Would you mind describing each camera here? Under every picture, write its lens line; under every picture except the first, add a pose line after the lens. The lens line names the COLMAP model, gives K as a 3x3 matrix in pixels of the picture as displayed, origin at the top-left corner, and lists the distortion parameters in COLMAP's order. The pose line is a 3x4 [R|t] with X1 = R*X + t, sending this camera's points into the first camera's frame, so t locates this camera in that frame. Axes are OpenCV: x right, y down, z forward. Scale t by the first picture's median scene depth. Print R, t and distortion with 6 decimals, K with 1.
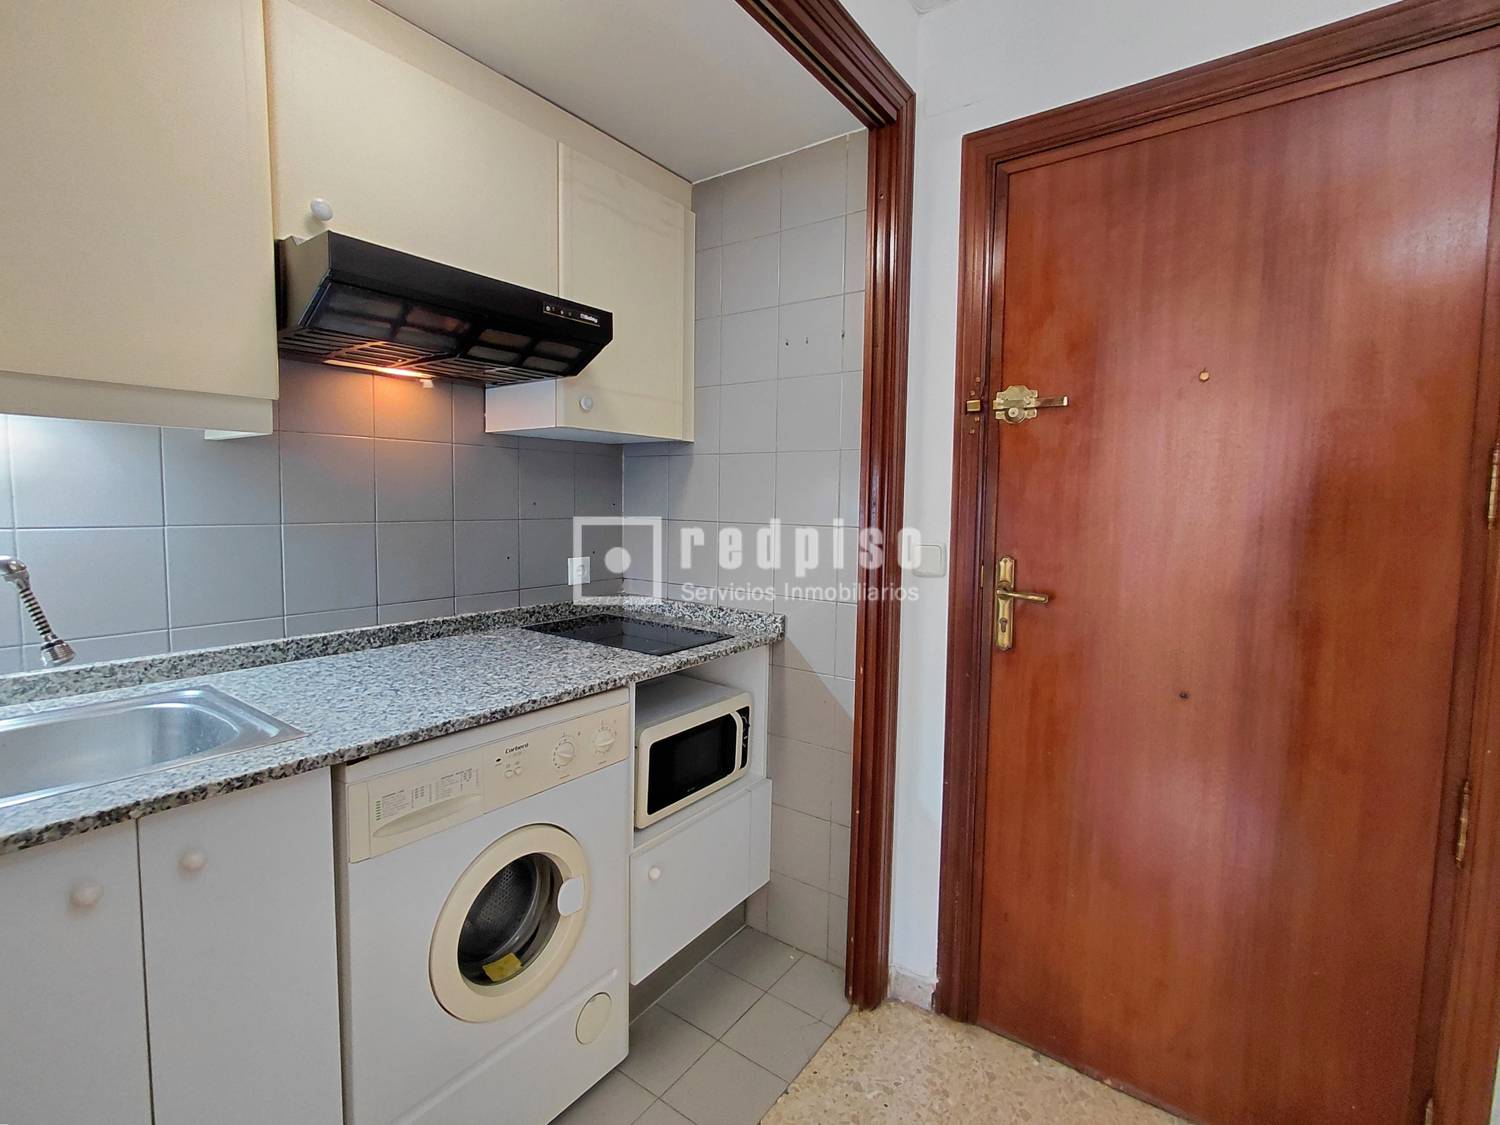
lens RADIAL K [[700.9, 0, 745.1], [0, 700.9, 544.2], [0, 0, 1]] dist [-0.001960, -0.000663]
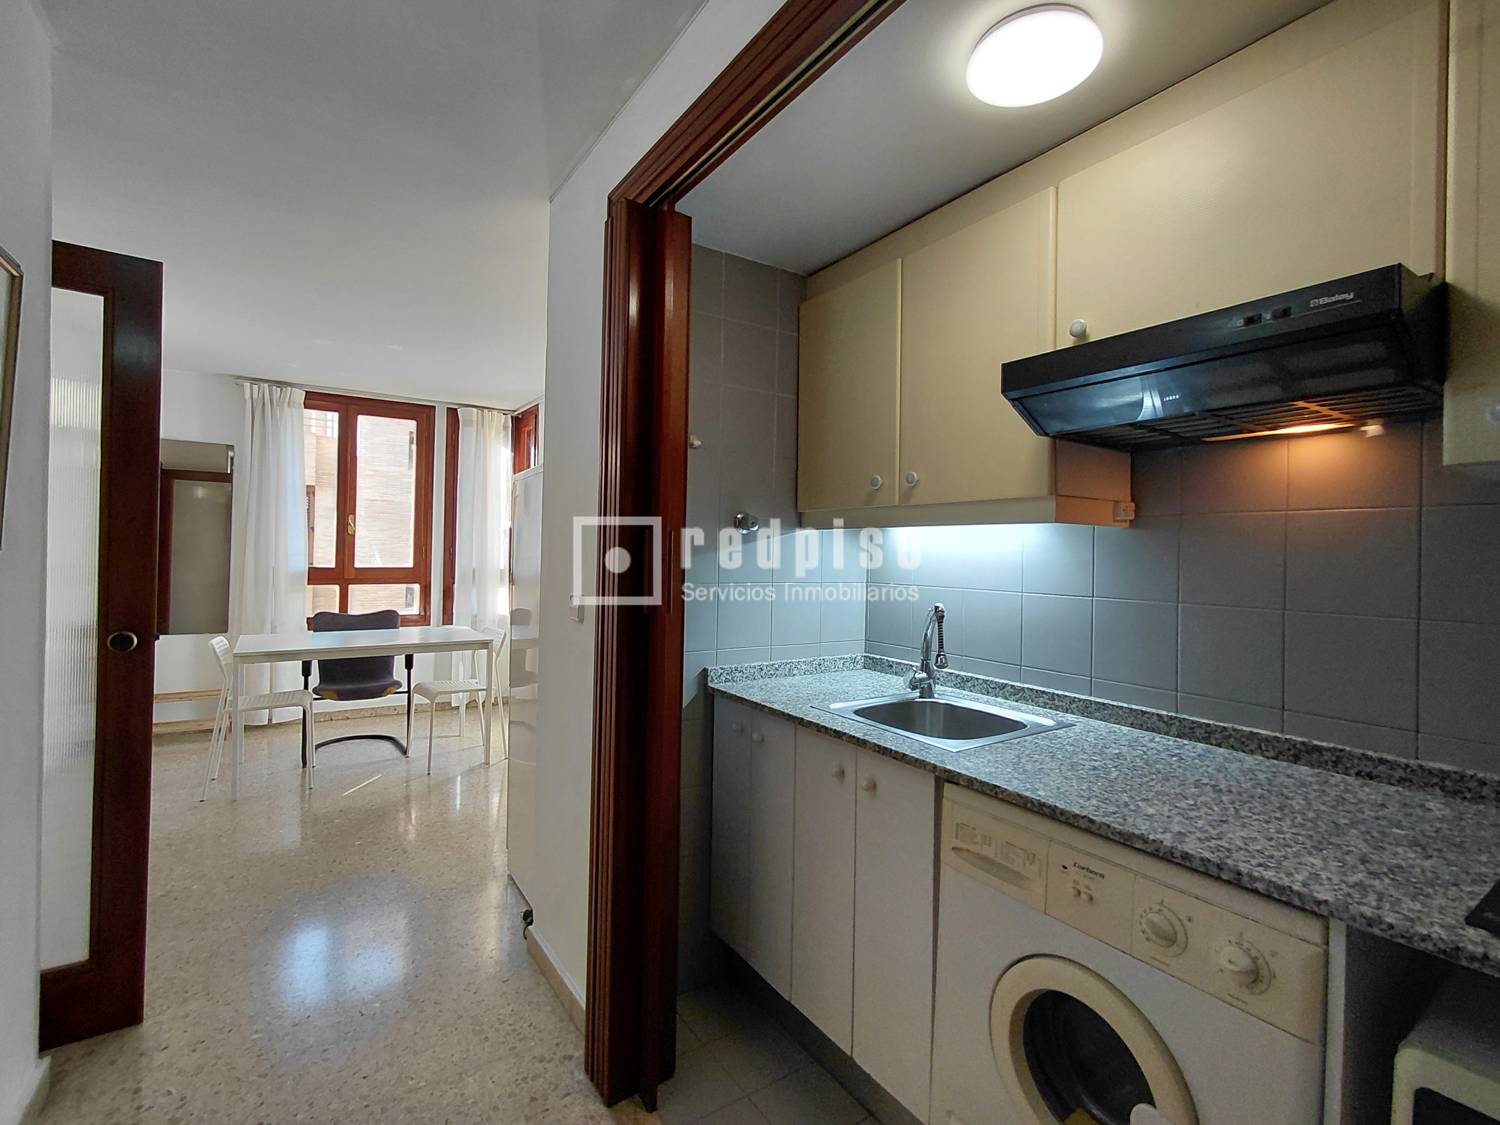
lens RADIAL K [[705.3, 0, 737.1], [0, 705.3, 545.6], [0, 0, 1]] dist [-0.003483, -0.002105]
pose [[-0.358710, -0.029279, -0.932990, 0.536092], [-0.087103, 0.996197, 0.002226, -0.056854], [0.929376, 0.082064, -0.359896, 0.733390]]
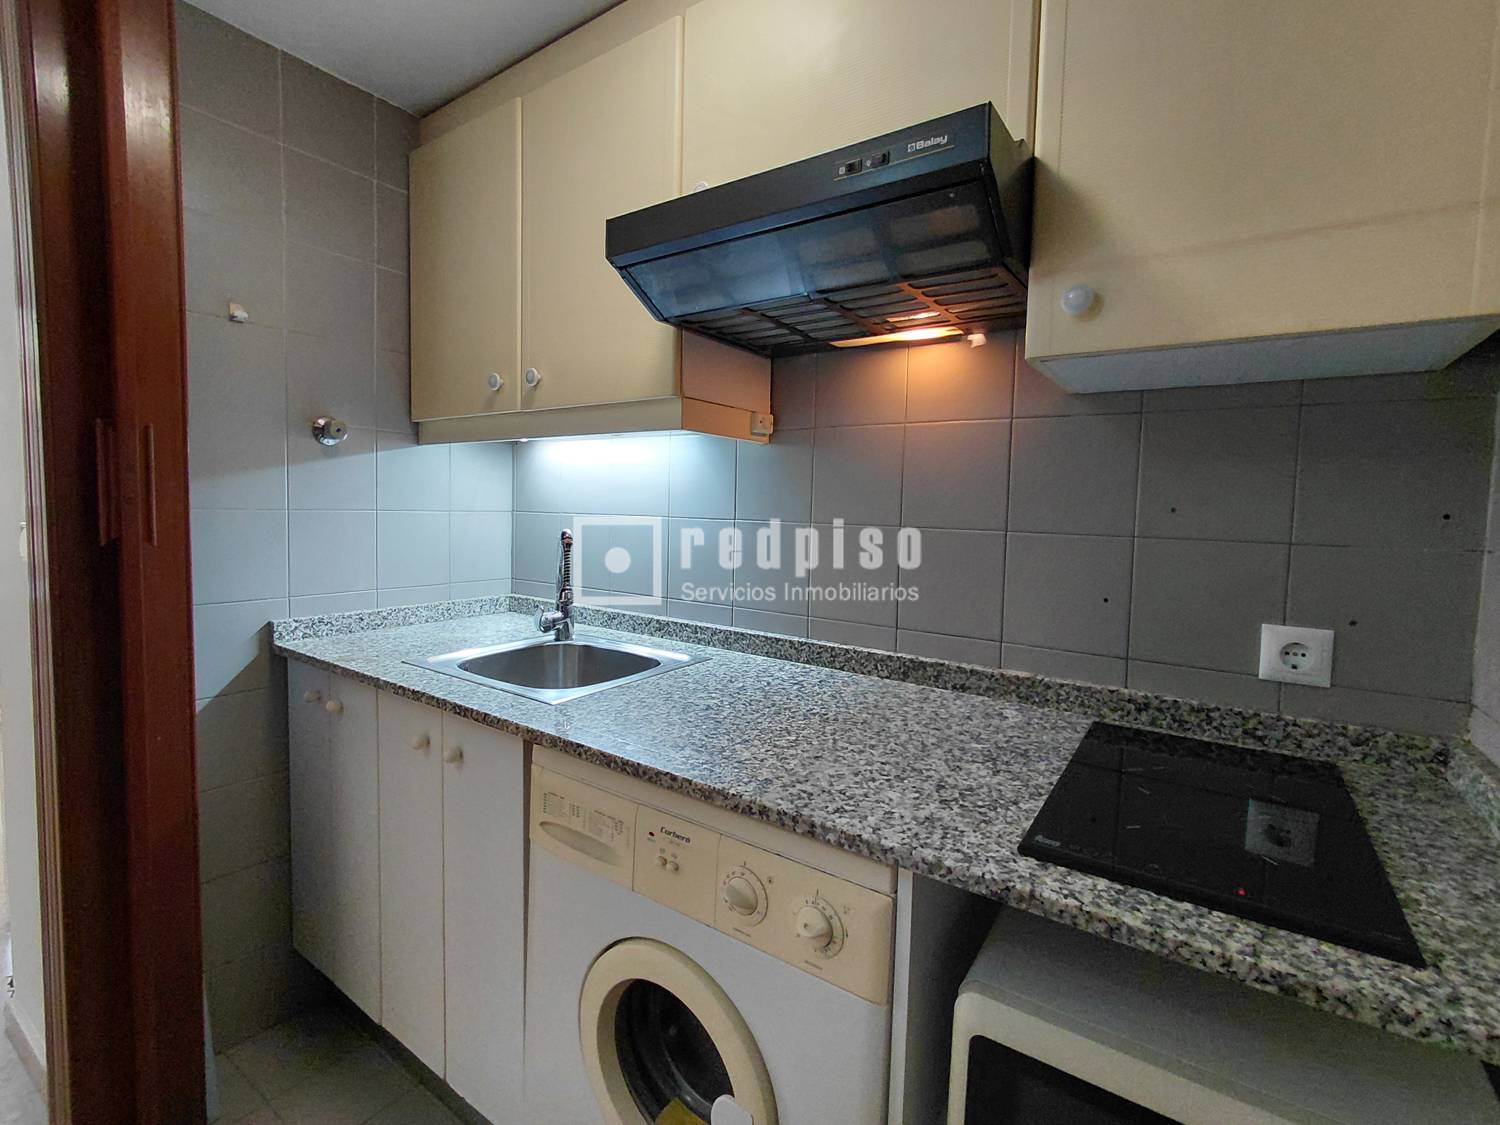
lens RADIAL K [[700.9, 0, 745.1], [0, 700.9, 544.2], [0, 0, 1]] dist [-0.001960, -0.000663]
pose [[0.017542, 0.044534, -0.998854, 0.308471], [-0.090574, 0.994971, 0.042771, -0.031307], [0.995735, 0.089720, 0.021488, 0.859539]]
